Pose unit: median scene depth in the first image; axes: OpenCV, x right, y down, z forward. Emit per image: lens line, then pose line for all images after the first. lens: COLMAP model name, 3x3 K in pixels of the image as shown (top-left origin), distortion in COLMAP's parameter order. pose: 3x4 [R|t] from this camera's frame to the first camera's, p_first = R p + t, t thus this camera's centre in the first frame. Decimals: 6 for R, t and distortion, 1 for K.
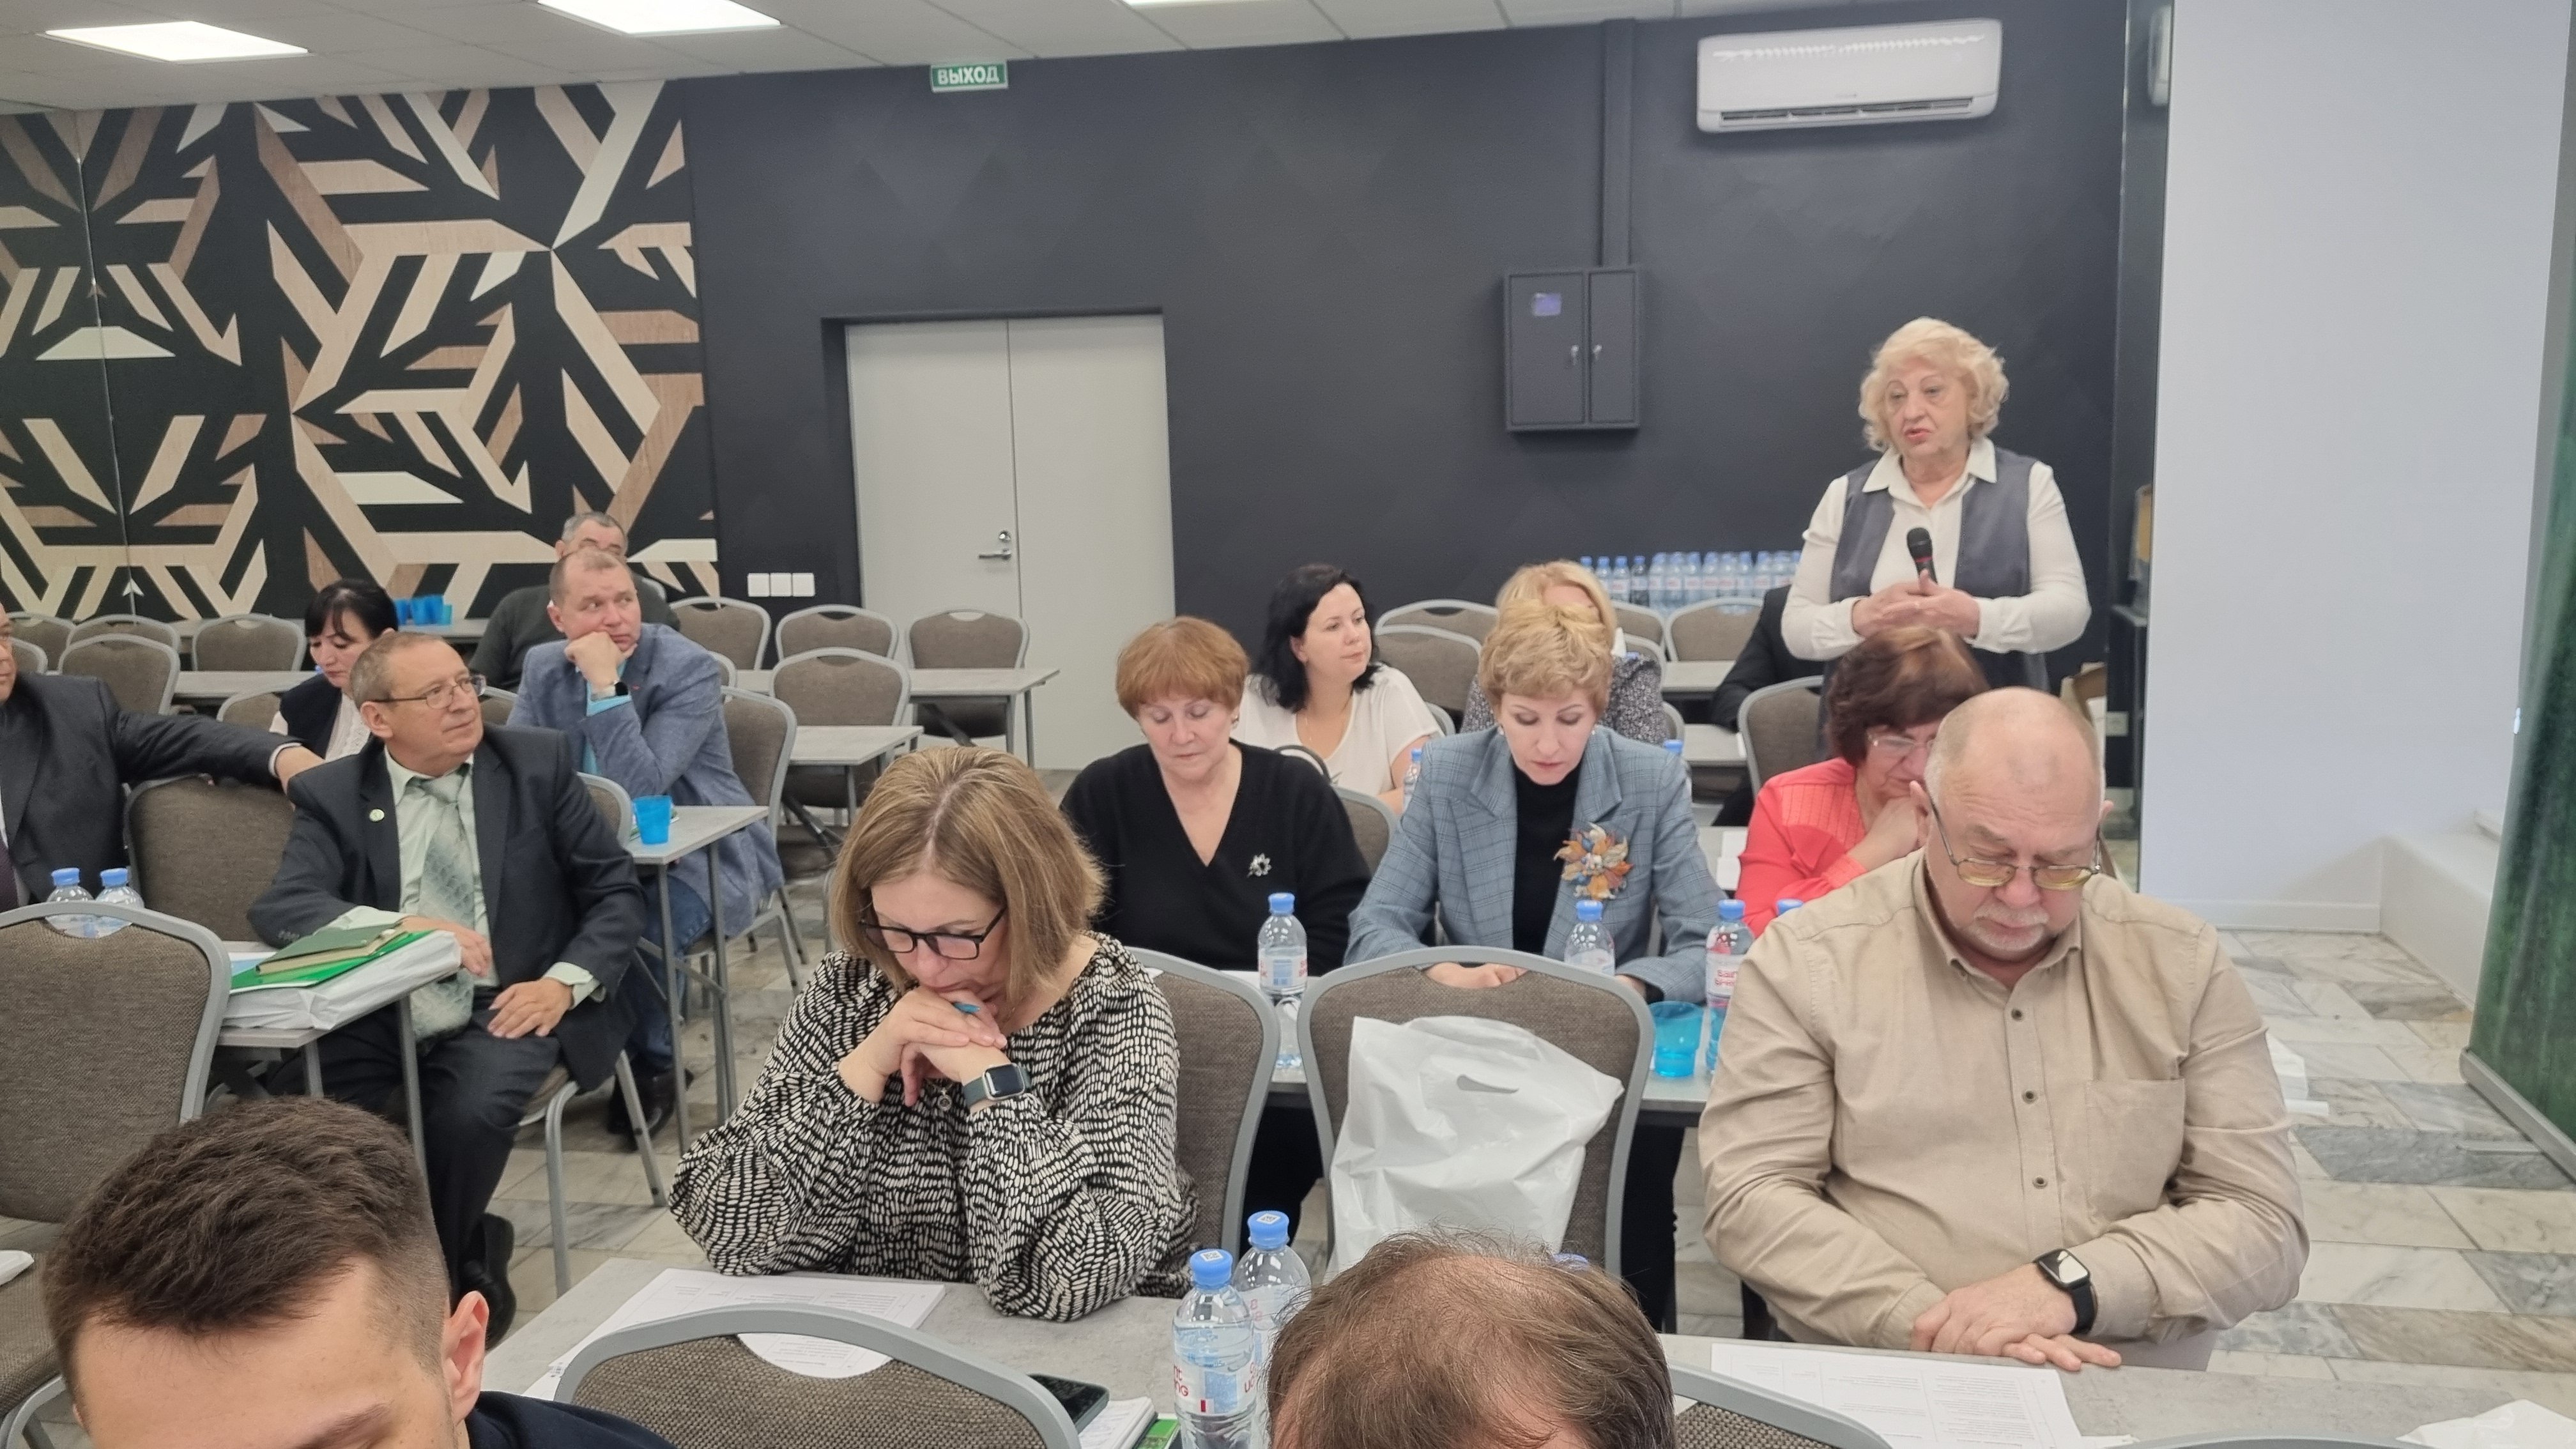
lens RADIAL K [[2005.6, 0, 1296.0], [0, 2005.6, 729.5], [0, 0, 1]] dist [0.047667, -0.040745]
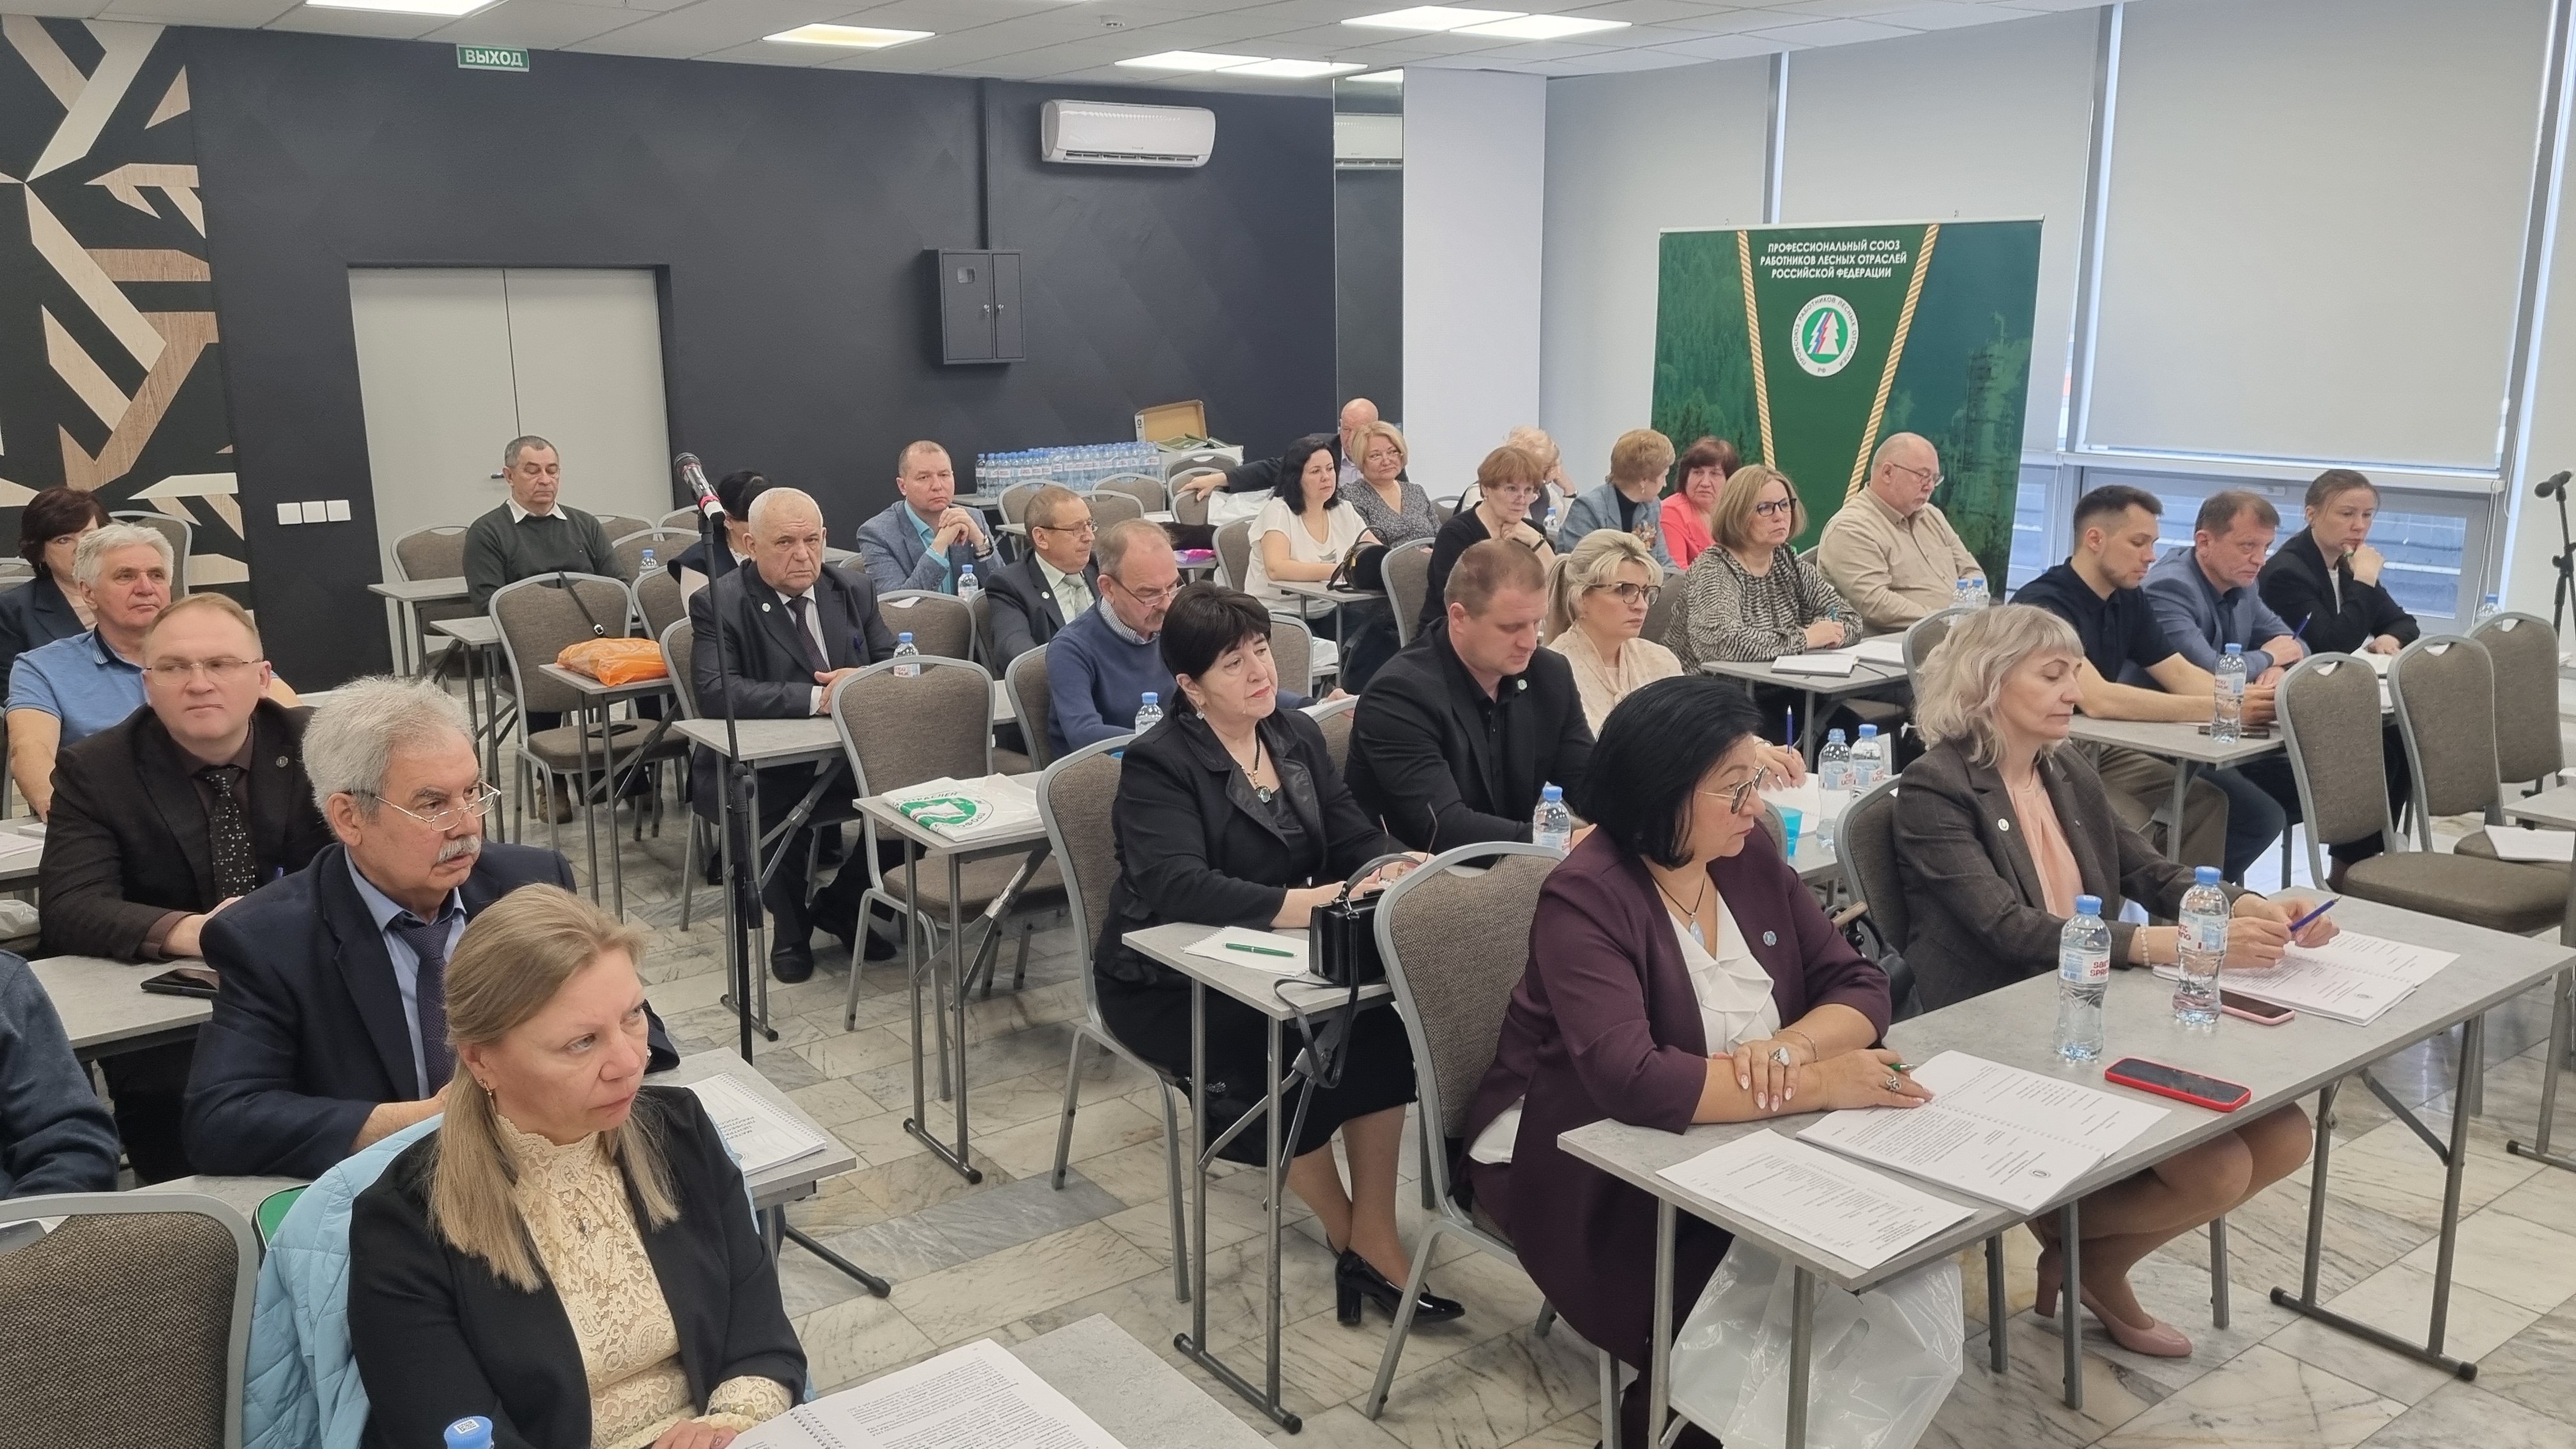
lens RADIAL K [[2005.6, 0, 1288.4], [0, 2005.6, 720.3], [0, 0, 1]] dist [0.047667, -0.040745]
pose [[0.662278, -0.137357, 0.736560, -0.707720], [0.117225, 0.989942, 0.079205, 0.012985], [-0.740031, 0.033888, 0.671718, -0.099106]]
